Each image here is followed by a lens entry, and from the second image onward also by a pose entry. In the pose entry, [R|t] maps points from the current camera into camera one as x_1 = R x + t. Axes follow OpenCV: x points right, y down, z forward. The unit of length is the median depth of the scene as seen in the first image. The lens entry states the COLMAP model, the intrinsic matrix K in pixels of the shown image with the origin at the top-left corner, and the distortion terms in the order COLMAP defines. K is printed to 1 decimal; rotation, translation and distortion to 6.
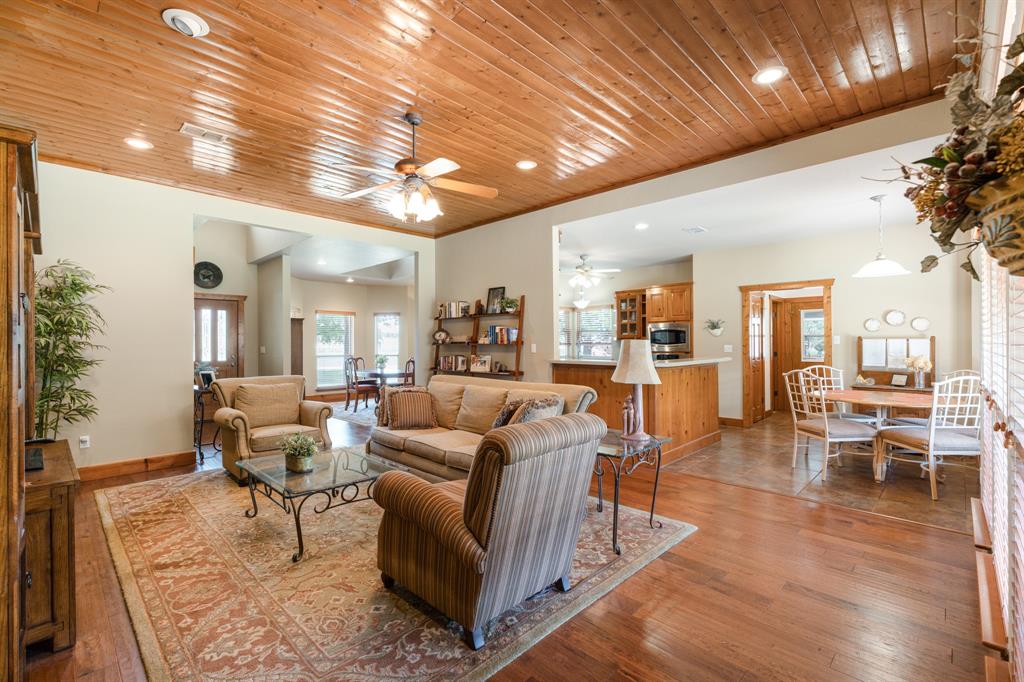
lens RADIAL K [[456.9, 0, 505.0], [0, 456.9, 342.6], [0, 0, 1]] dist [0.001871, 0.000567]
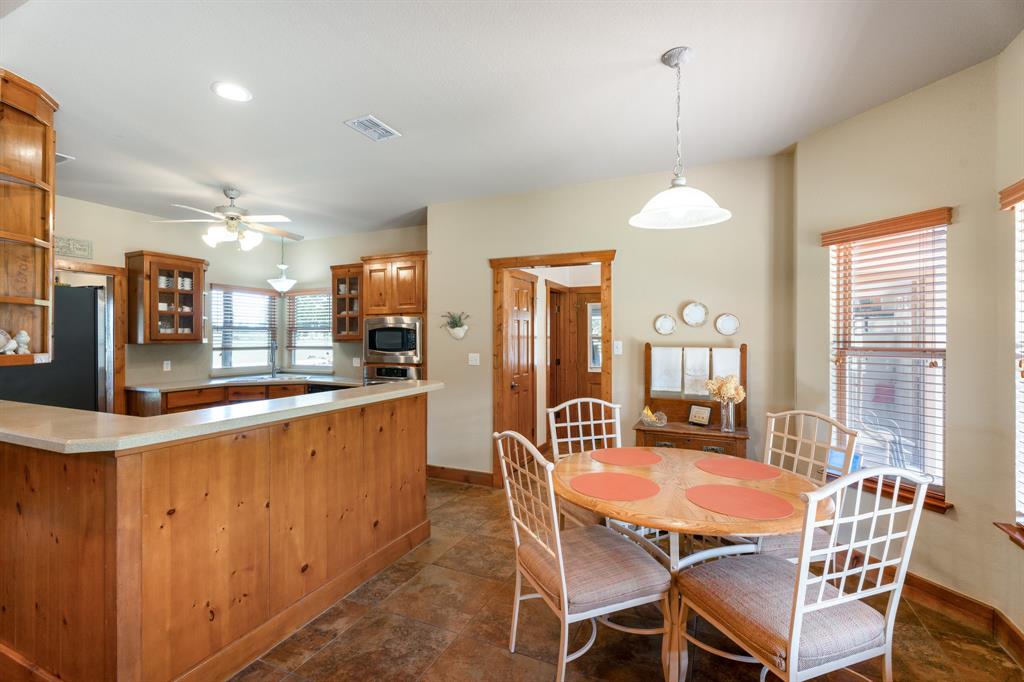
lens RADIAL K [[456.9, 0, 514.1], [0, 456.9, 339.8], [0, 0, 1]] dist [0.001871, 0.000567]
pose [[0.937577, 0.003965, 0.347754, 0.397543], [-0.004501, 0.999990, 0.000736, -0.017614], [-0.347747, -0.002255, 0.937586, 0.491120]]
